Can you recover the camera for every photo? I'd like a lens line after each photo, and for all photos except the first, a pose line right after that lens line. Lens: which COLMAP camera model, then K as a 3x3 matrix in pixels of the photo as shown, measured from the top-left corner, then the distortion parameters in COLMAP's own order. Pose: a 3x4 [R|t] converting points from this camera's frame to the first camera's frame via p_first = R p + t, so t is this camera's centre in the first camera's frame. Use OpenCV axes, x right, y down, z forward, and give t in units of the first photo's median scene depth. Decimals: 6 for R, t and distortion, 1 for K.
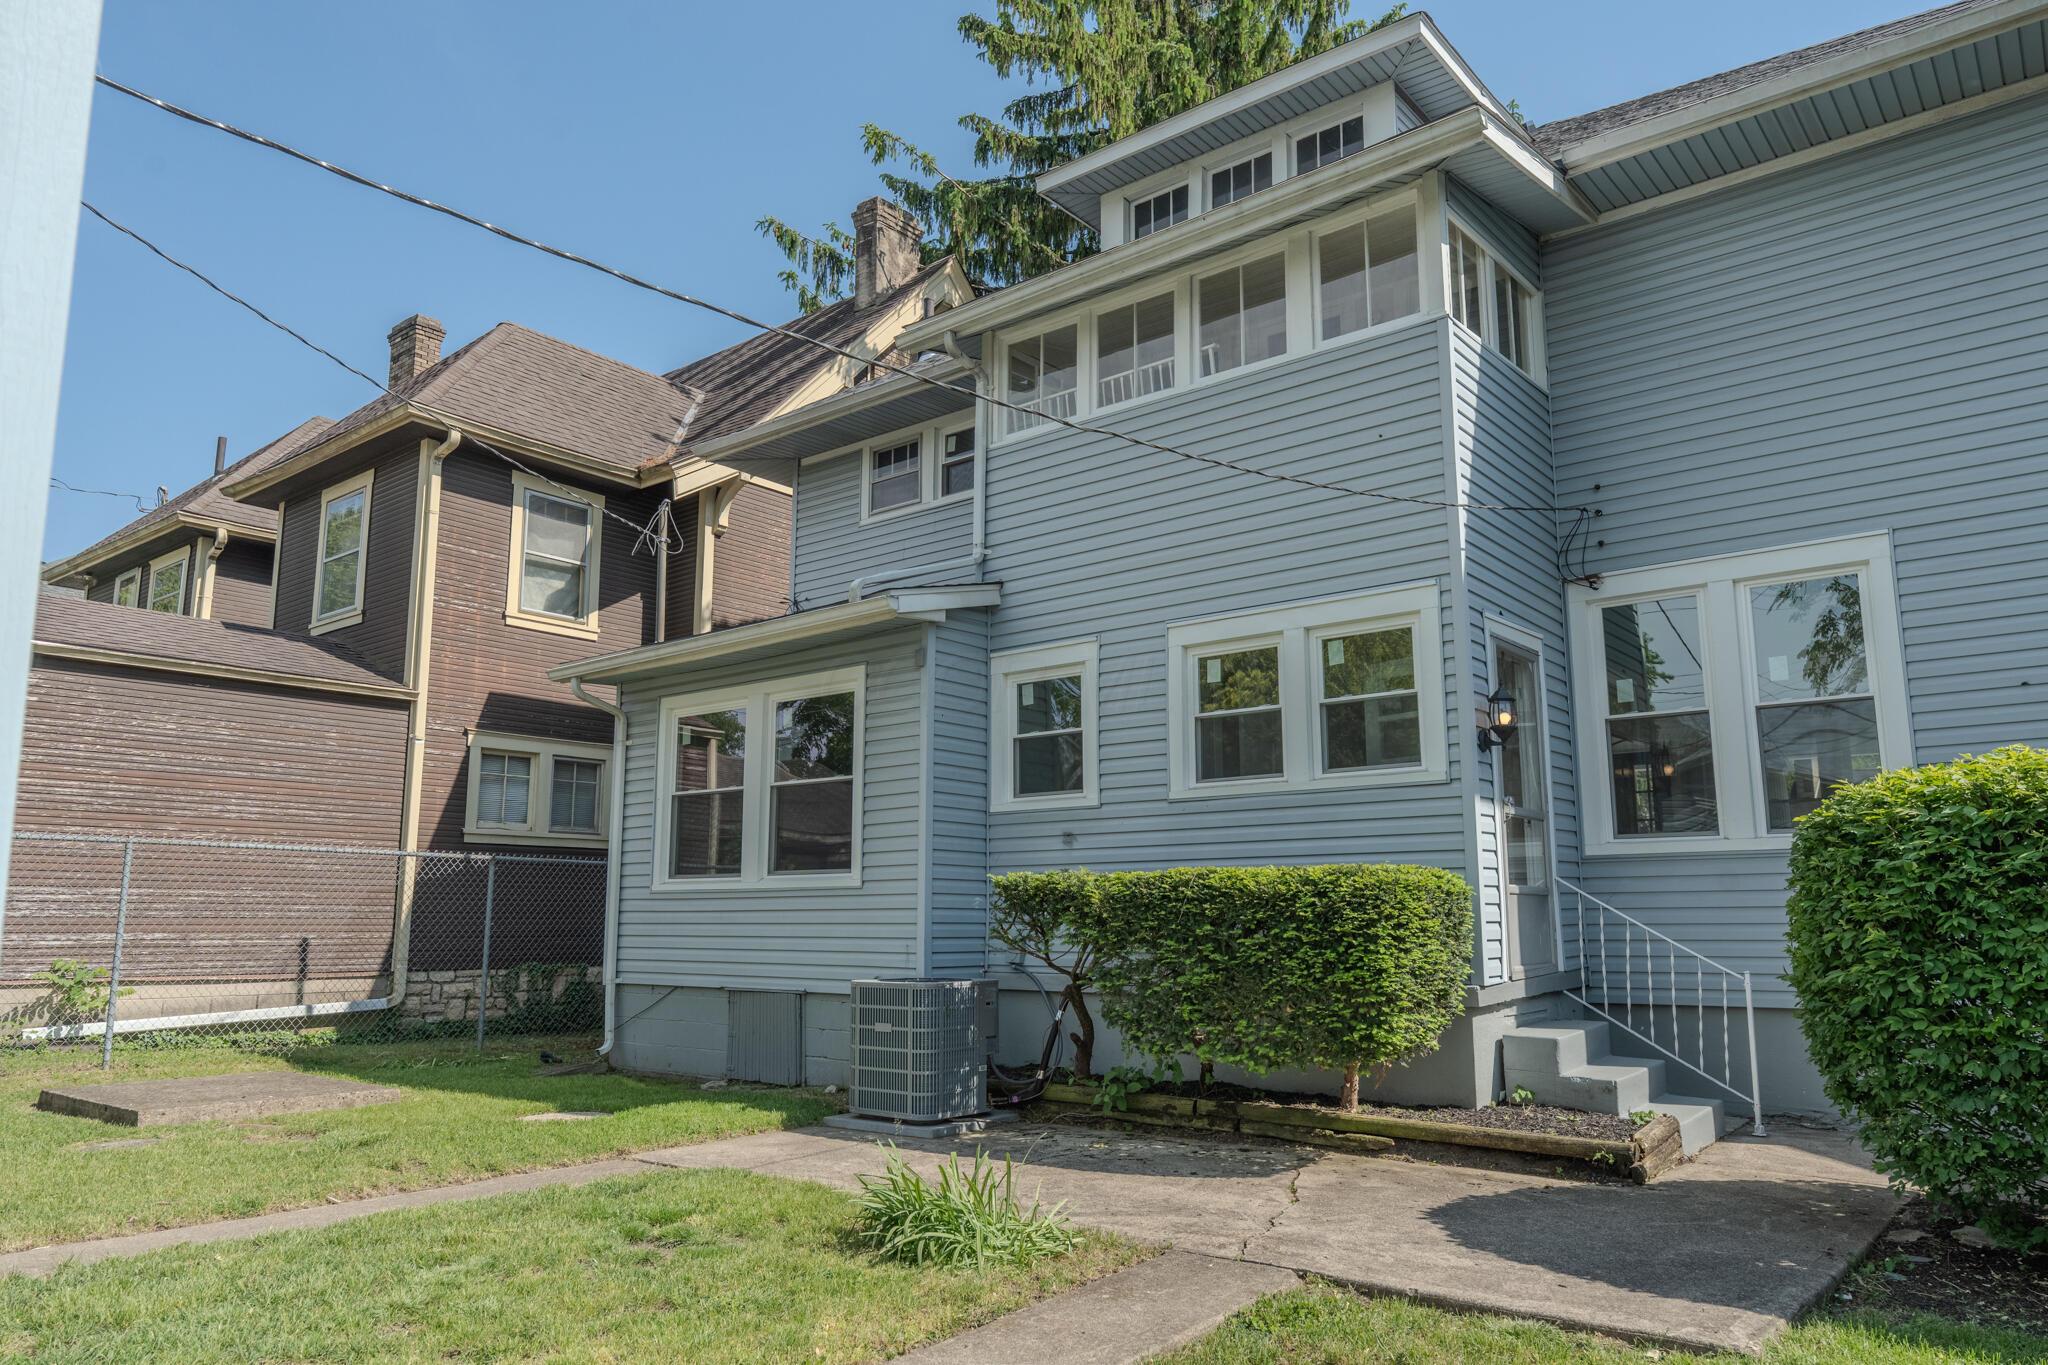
lens RADIAL K [[1380.7, 0, 1024.0], [0, 1380.7, 682.5], [0, 0, 1]] dist [-0.000905, -0.000365]
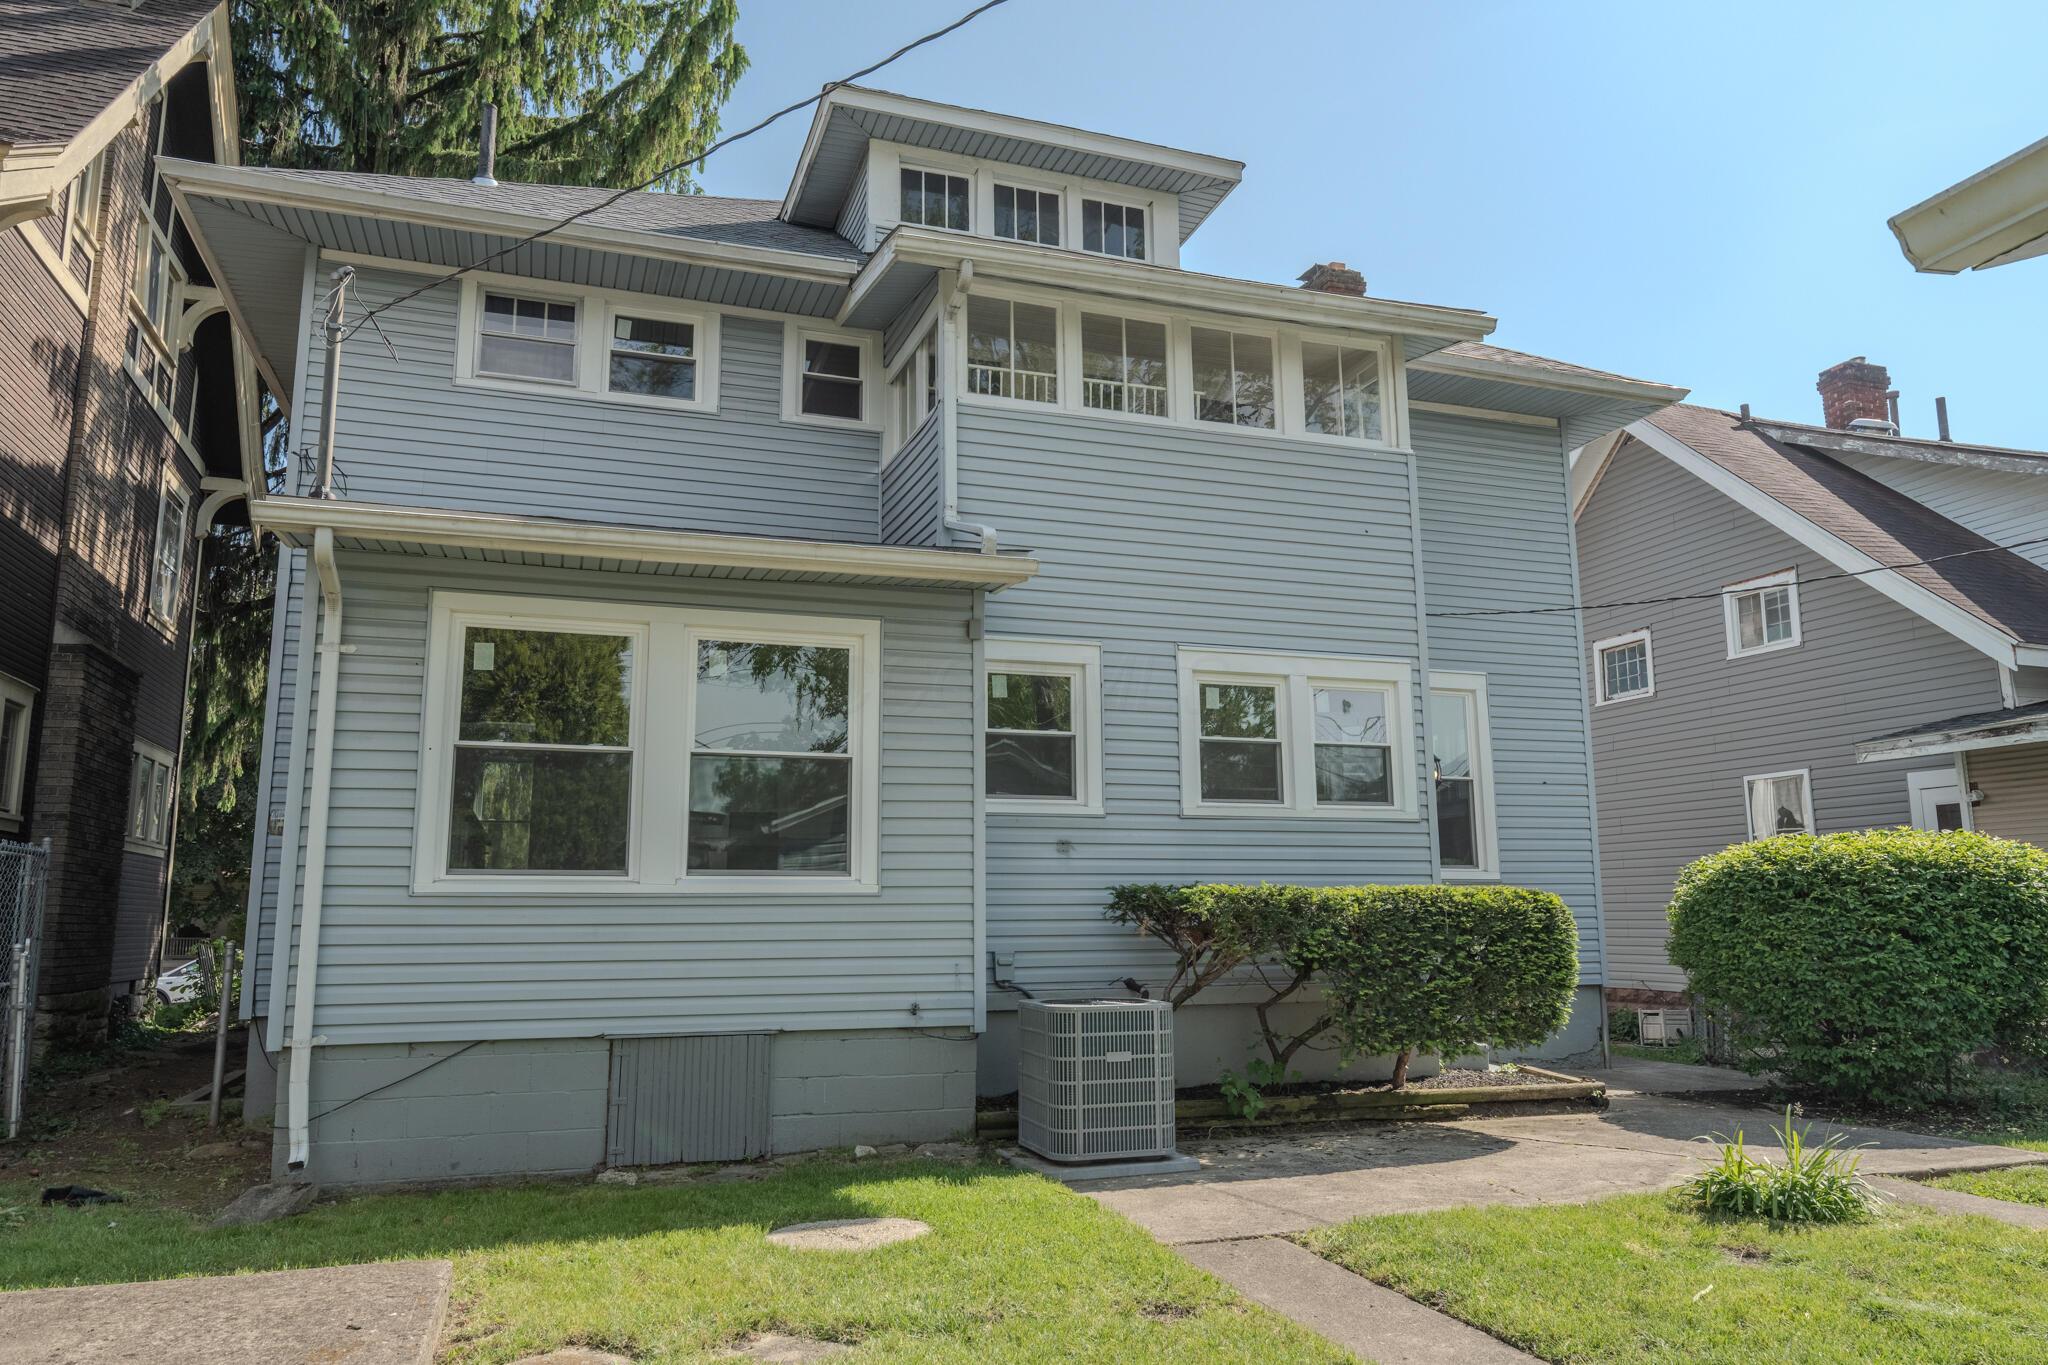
lens RADIAL K [[1380.7, 0, 1024.0], [0, 1380.7, 682.5], [0, 0, 1]] dist [-0.000905, -0.000365]
pose [[0.518885, 0.142880, 0.842819, -0.787671], [-0.139953, 0.986829, -0.081131, 0.081251], [-0.843310, -0.075857, 0.532047, 0.519158]]
